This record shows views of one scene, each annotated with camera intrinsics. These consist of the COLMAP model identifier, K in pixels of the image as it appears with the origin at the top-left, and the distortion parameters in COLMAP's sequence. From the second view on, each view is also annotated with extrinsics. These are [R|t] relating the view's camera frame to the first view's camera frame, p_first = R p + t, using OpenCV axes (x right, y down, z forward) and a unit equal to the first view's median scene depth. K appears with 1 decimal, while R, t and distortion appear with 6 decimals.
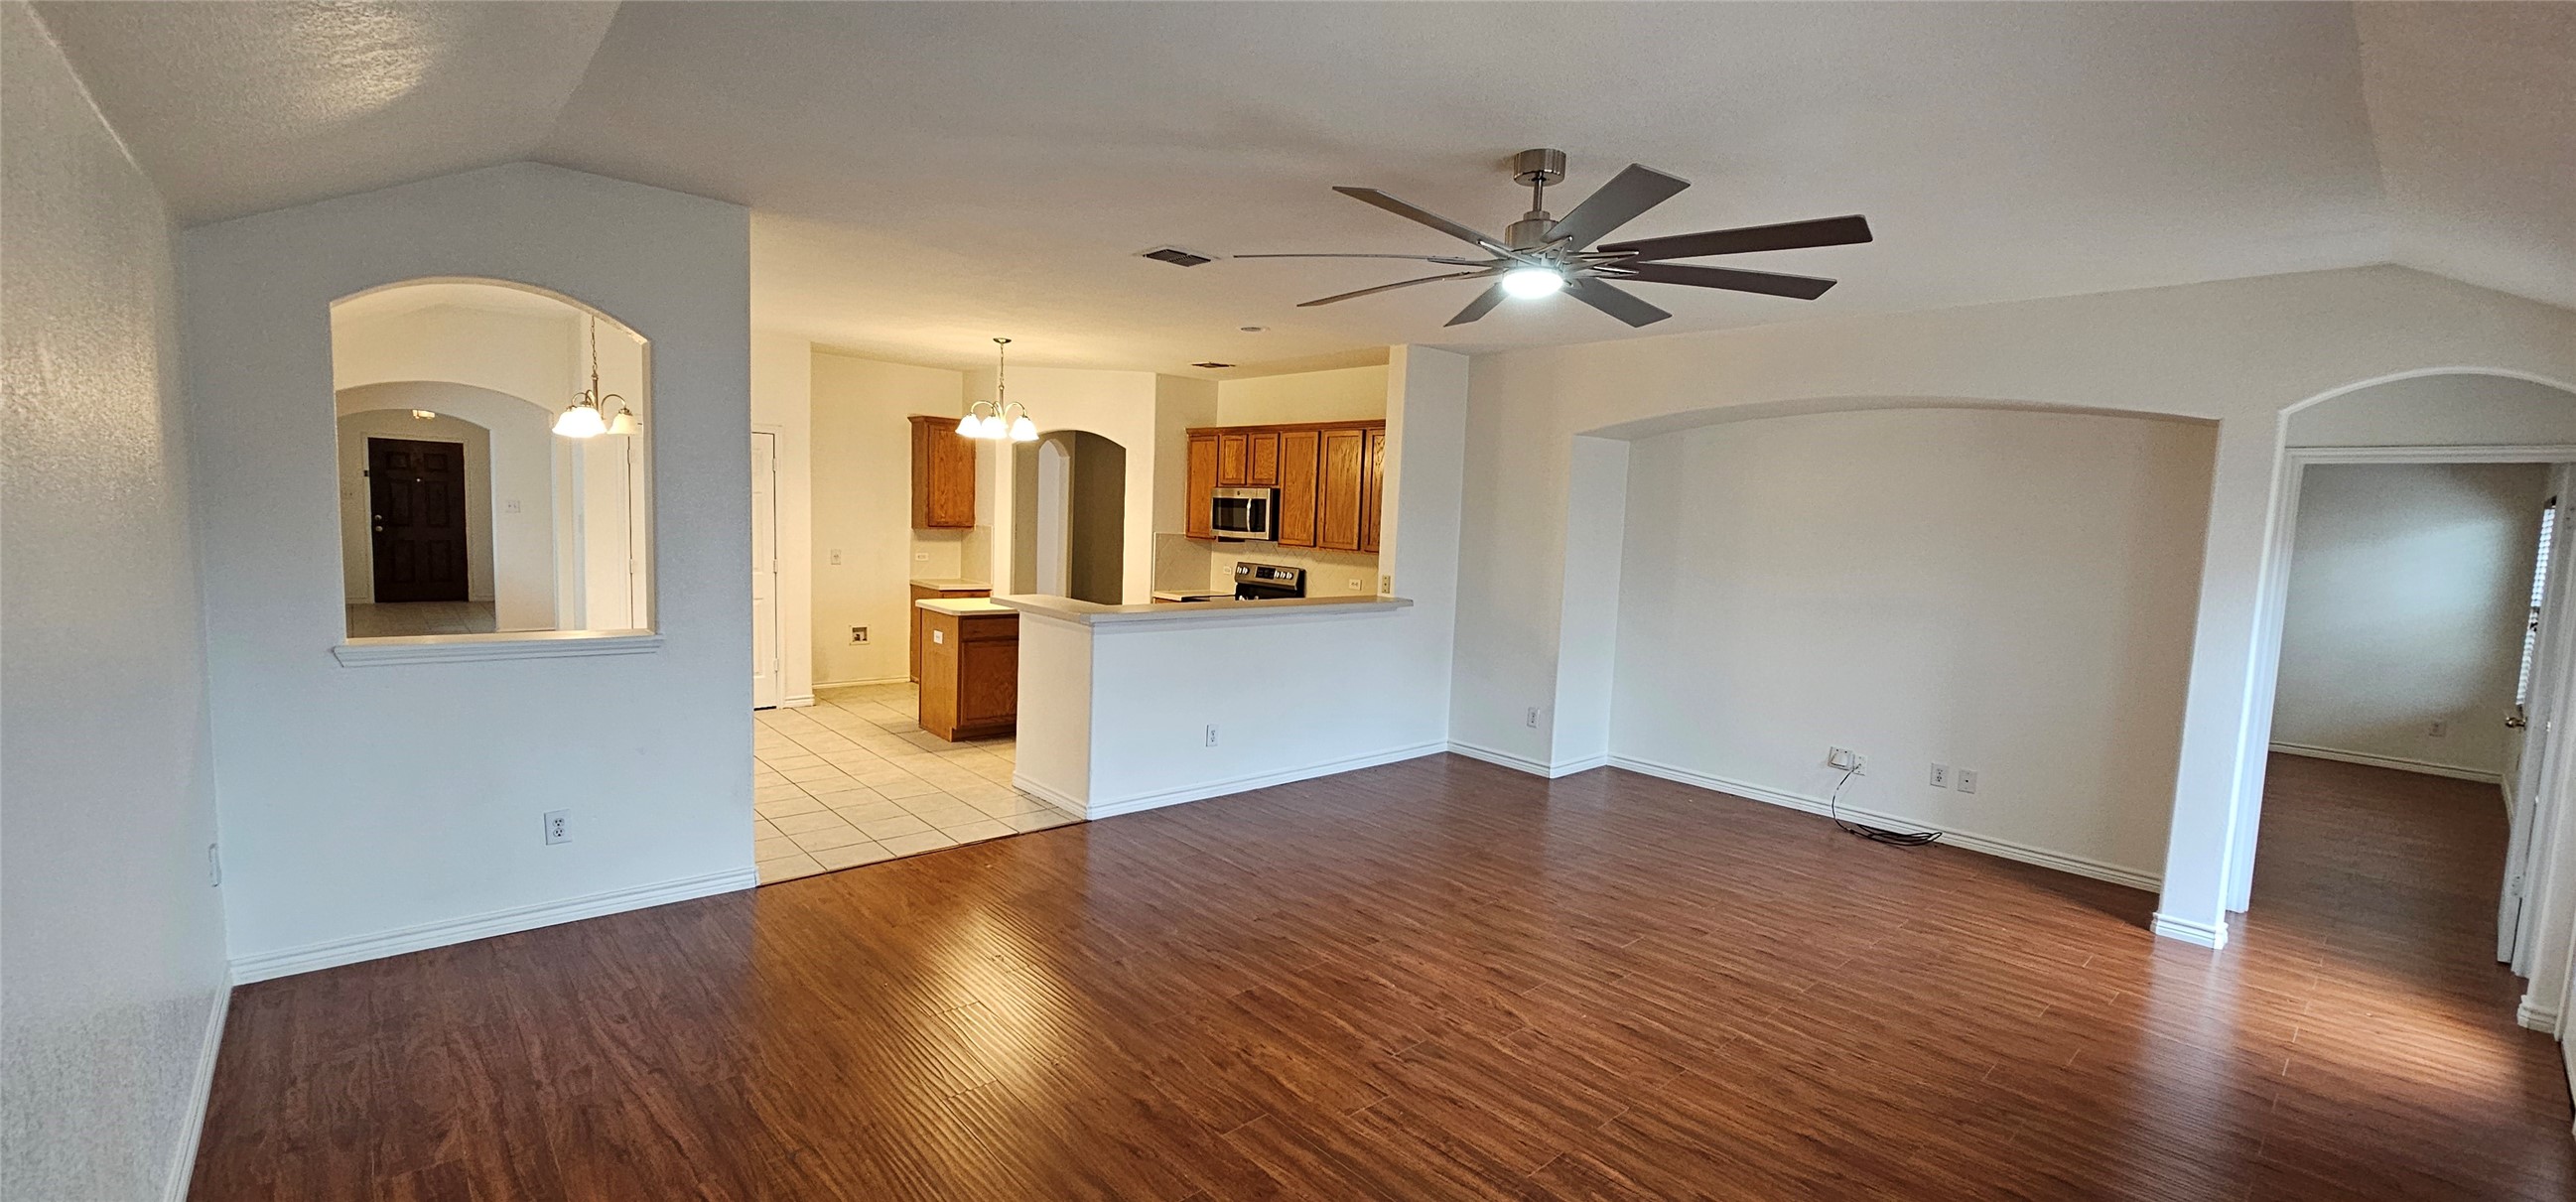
lens RADIAL K [[1057.7, 0, 1288.0], [0, 1057.7, 601.0], [0, 0, 1]] dist [-0.002956, -0.000088]
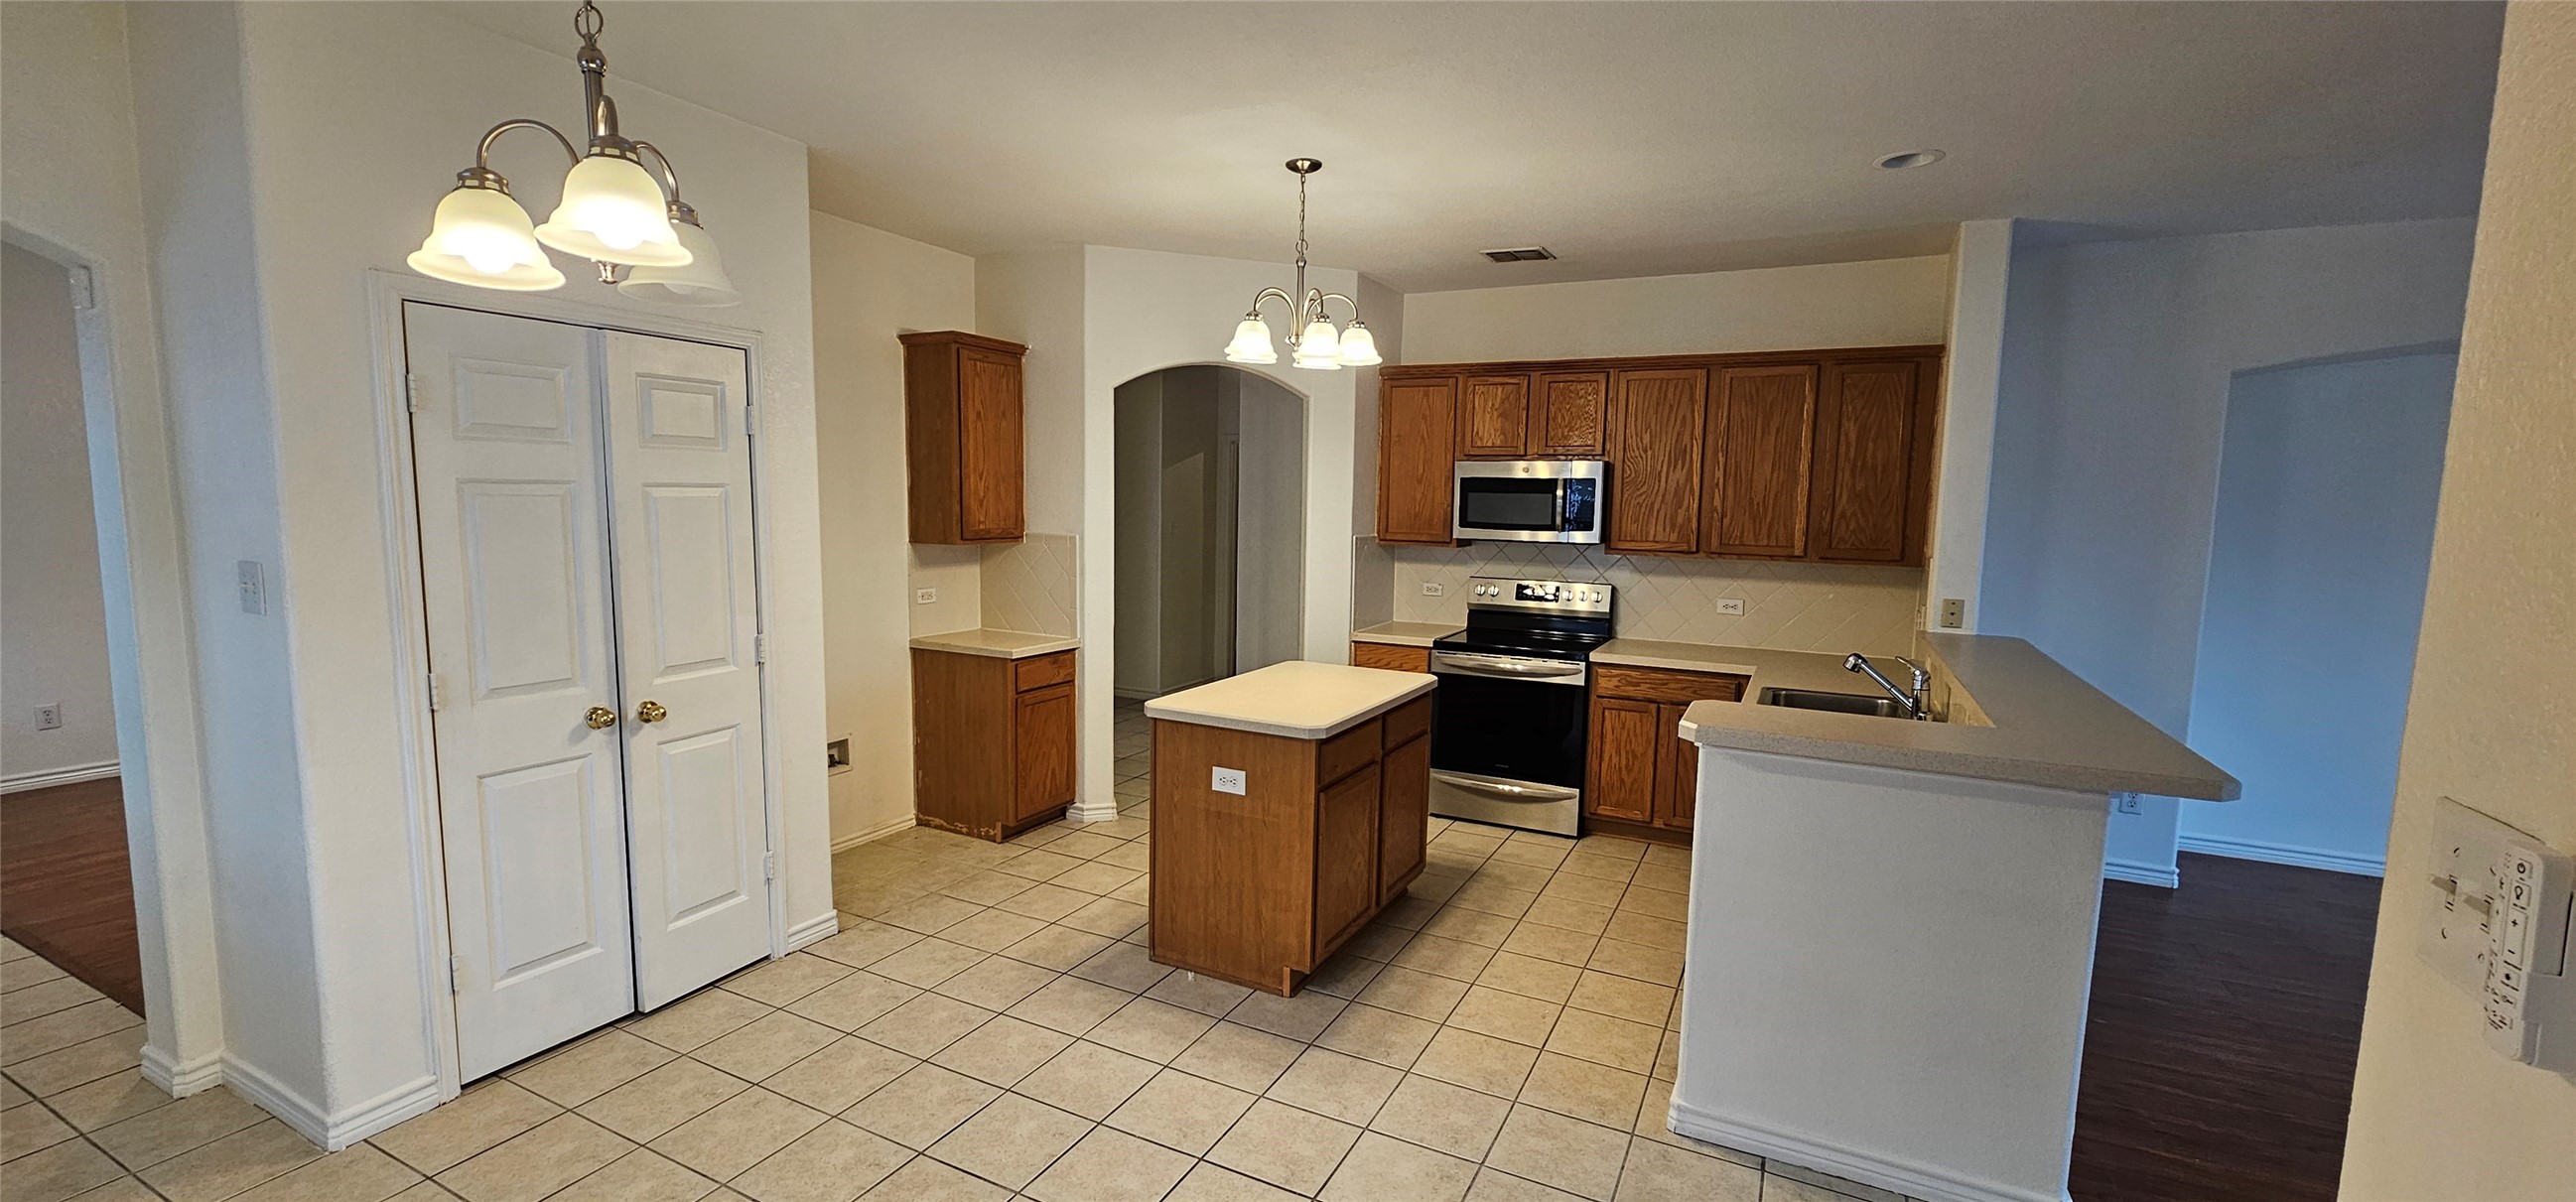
lens RADIAL K [[1042.4, 0, 1288.0], [0, 1042.4, 601.0], [0, 0, 1]] dist [0.005797, 0.000585]
pose [[0.930991, -0.061081, 0.359896, -0.412027], [0.051895, 0.998034, 0.035143, -0.054375], [-0.361335, -0.014041, 0.932330, 0.482919]]
